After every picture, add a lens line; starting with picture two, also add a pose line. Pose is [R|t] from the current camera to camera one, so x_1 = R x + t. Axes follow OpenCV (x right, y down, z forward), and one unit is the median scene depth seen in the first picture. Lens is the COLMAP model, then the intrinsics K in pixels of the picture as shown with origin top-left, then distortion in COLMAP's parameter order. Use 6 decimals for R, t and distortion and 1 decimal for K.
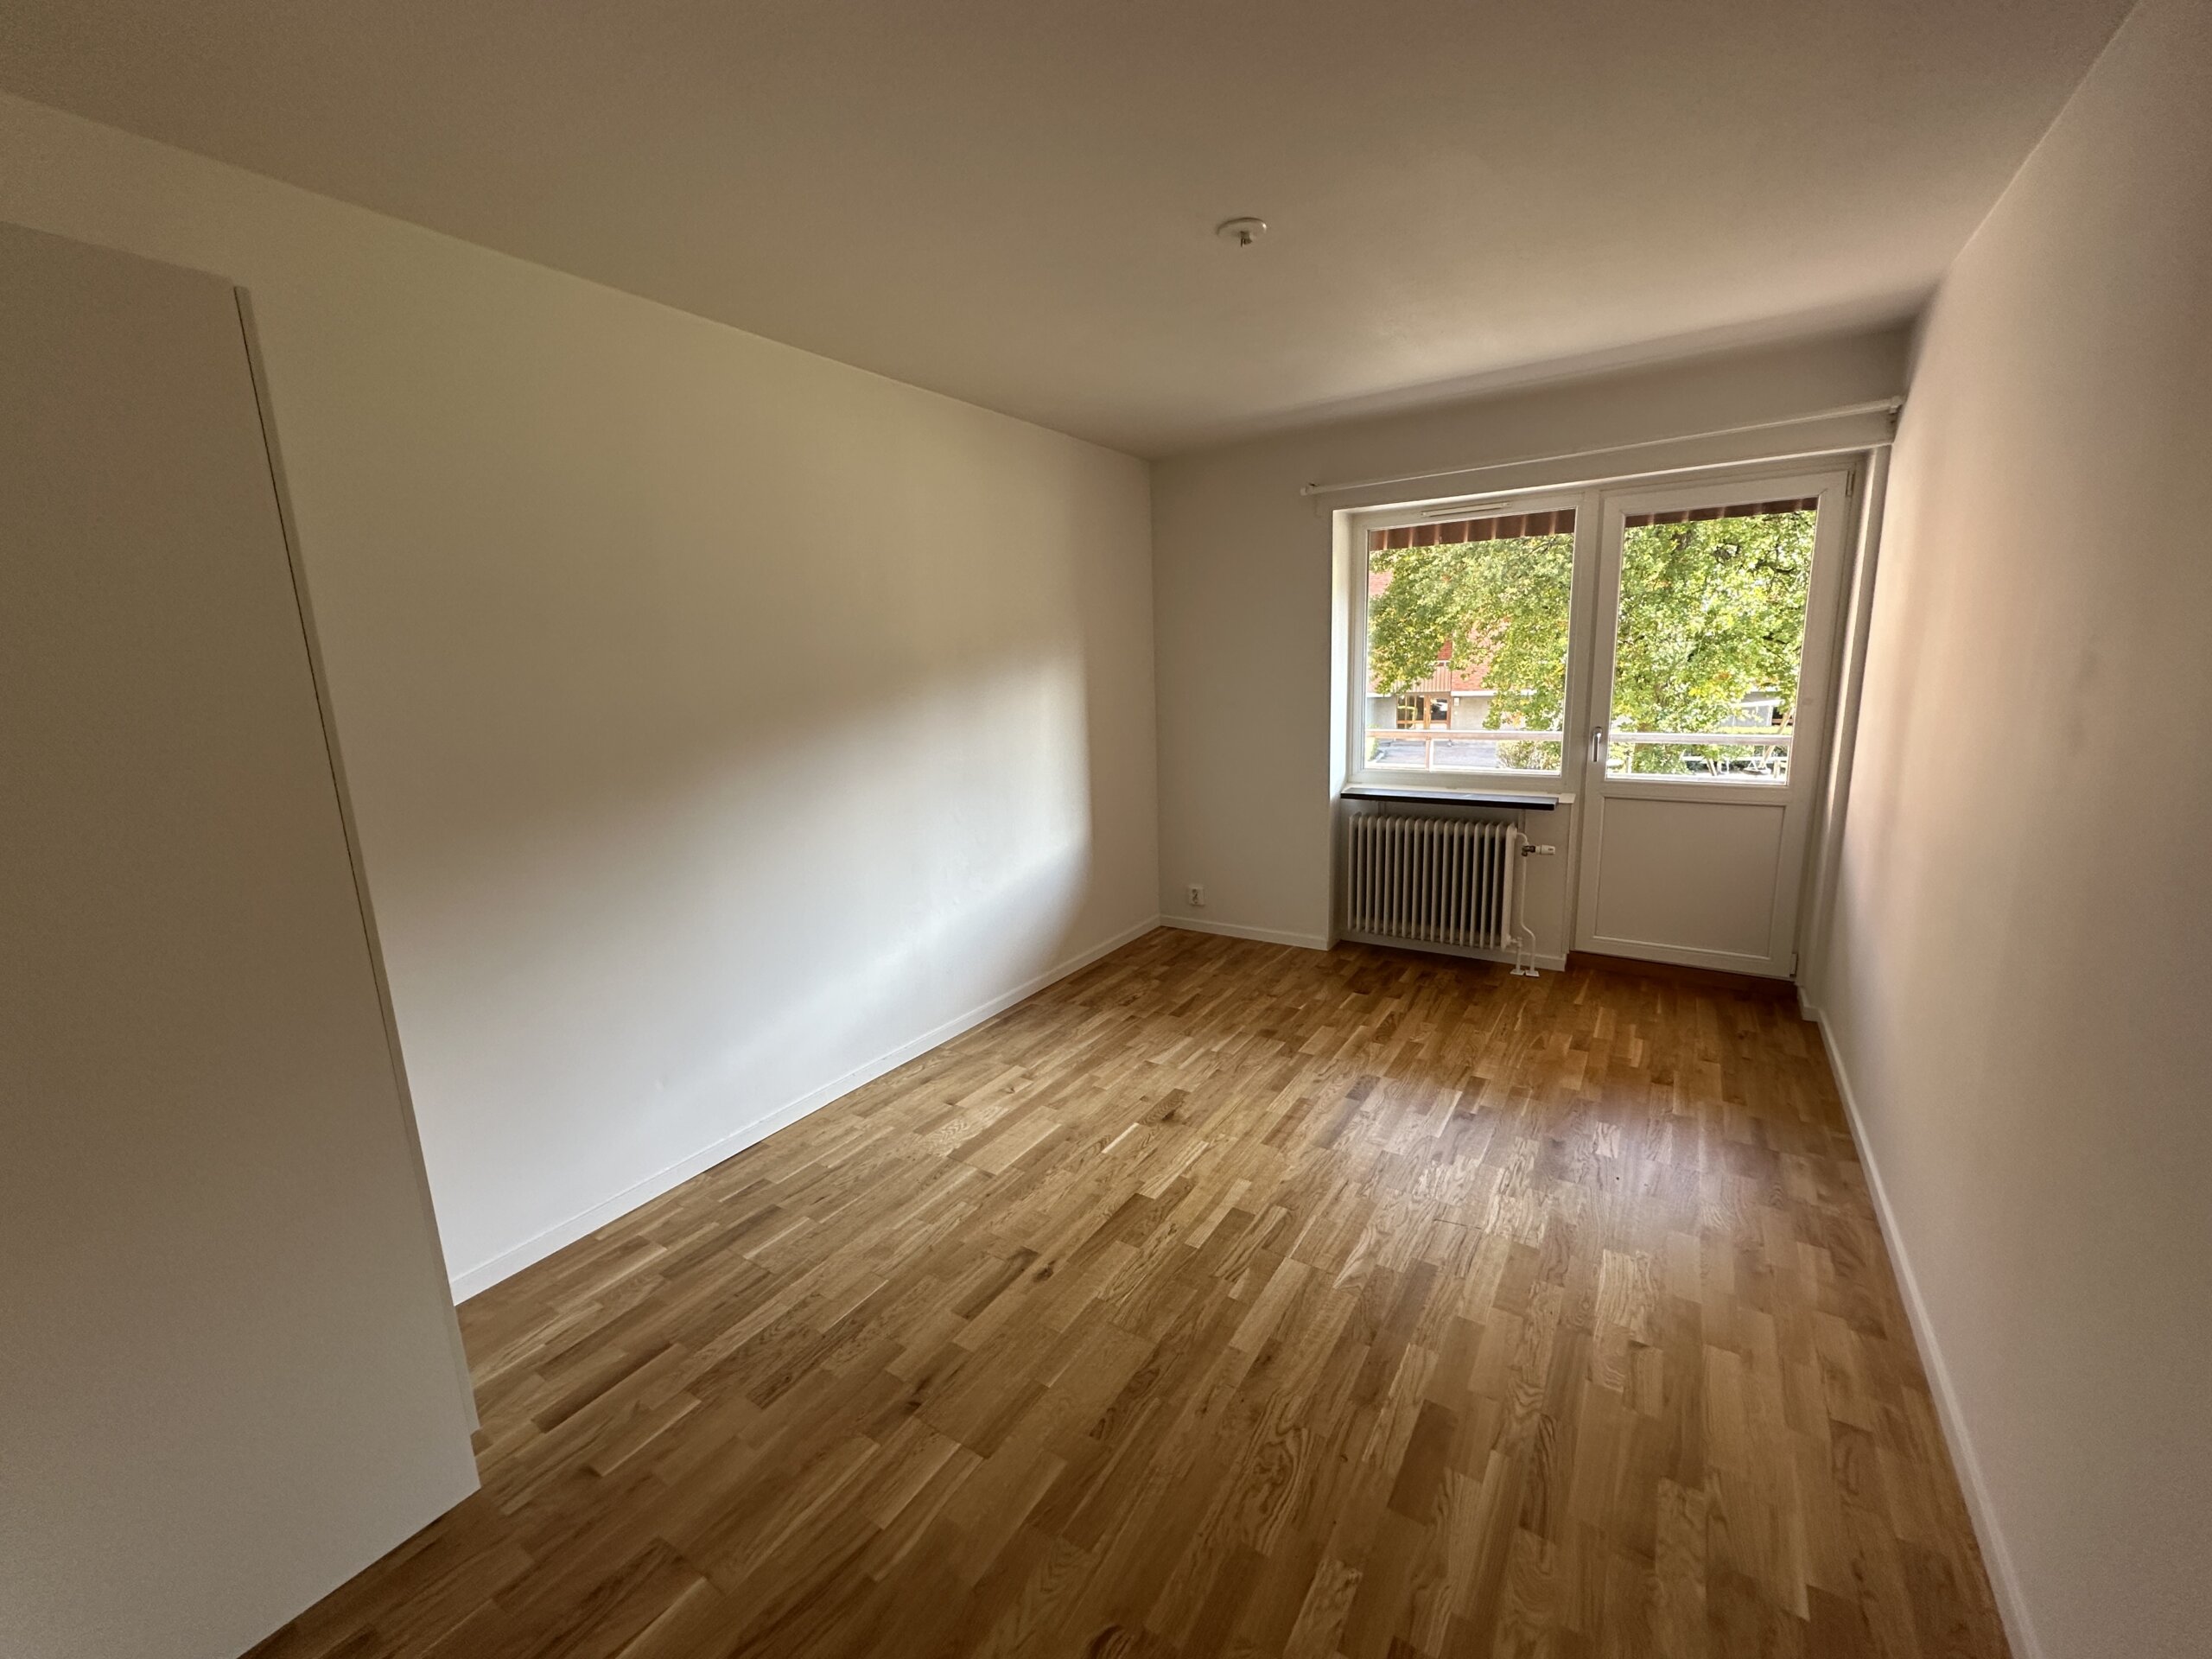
lens RADIAL K [[878.4, 0, 1107.2], [0, 878.4, 826.2], [0, 0, 1]] dist [-0.002126, -0.000109]
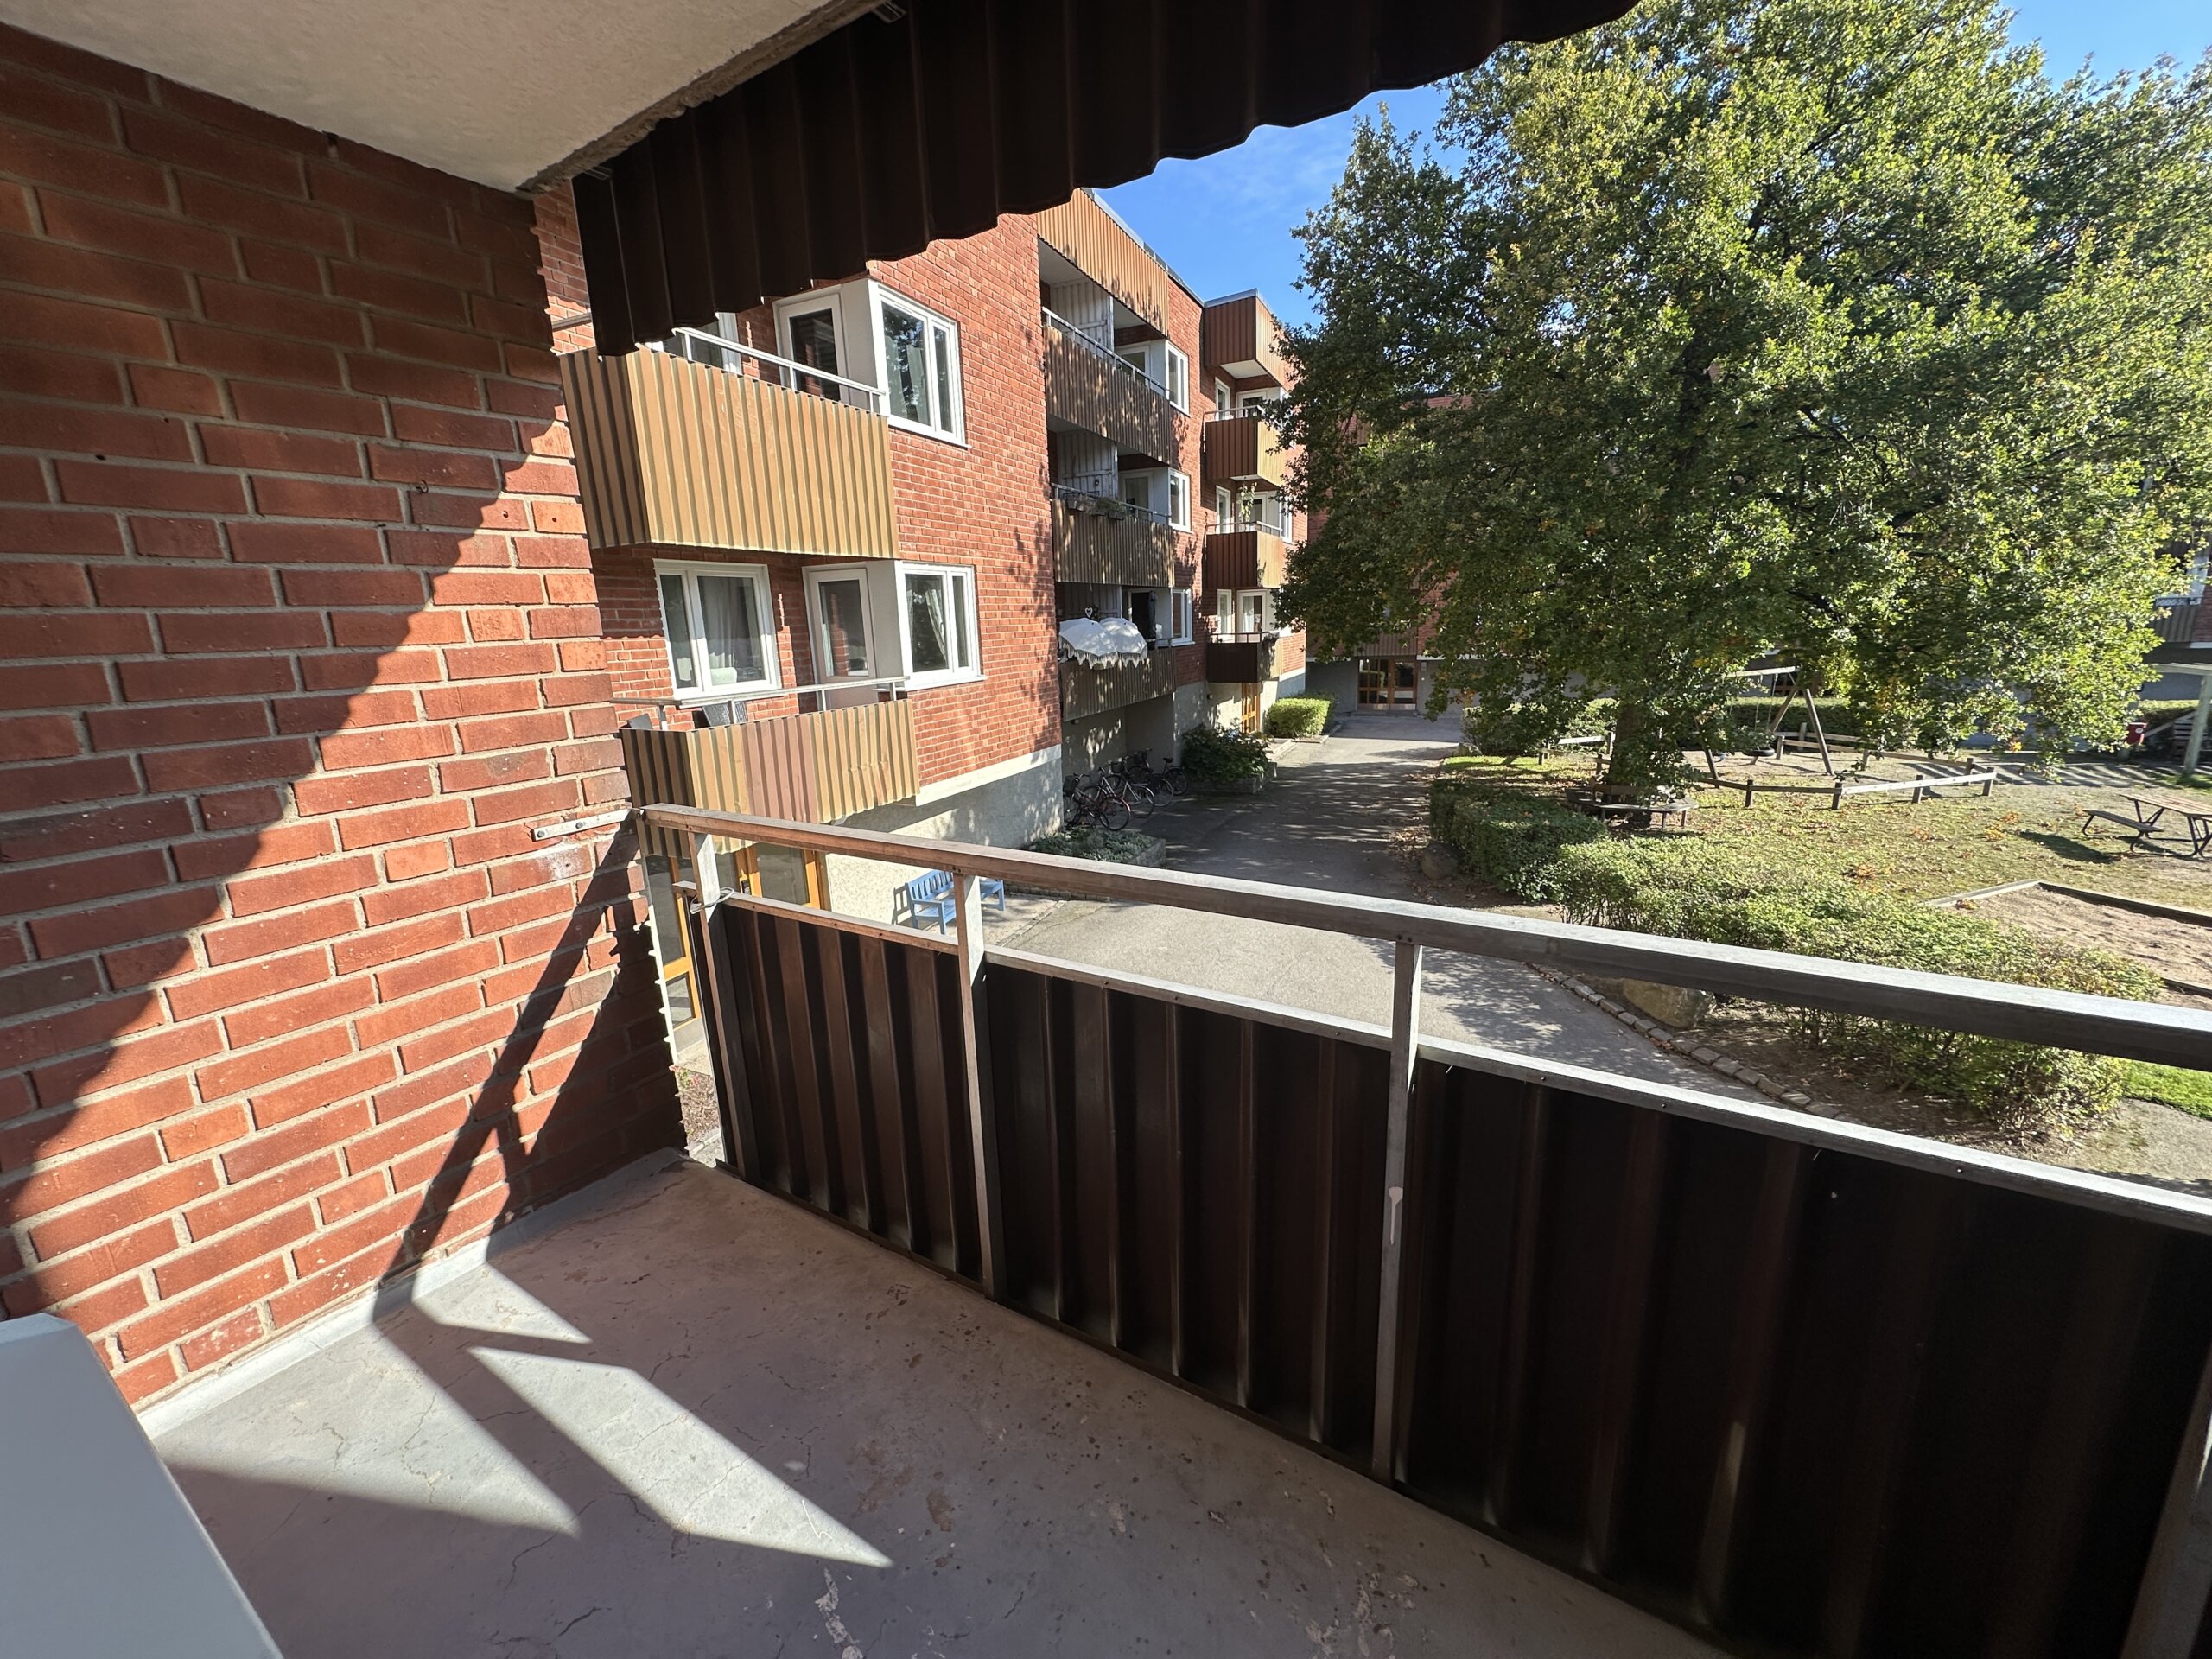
lens RADIAL K [[878.4, 0, 1107.2], [0, 878.4, 826.2], [0, 0, 1]] dist [-0.002126, -0.000109]
pose [[0.999900, -0.006029, 0.012807, 0.147029], [0.005464, 0.999031, 0.043672, -0.046738], [-0.013058, -0.043598, 0.998964, 0.237212]]
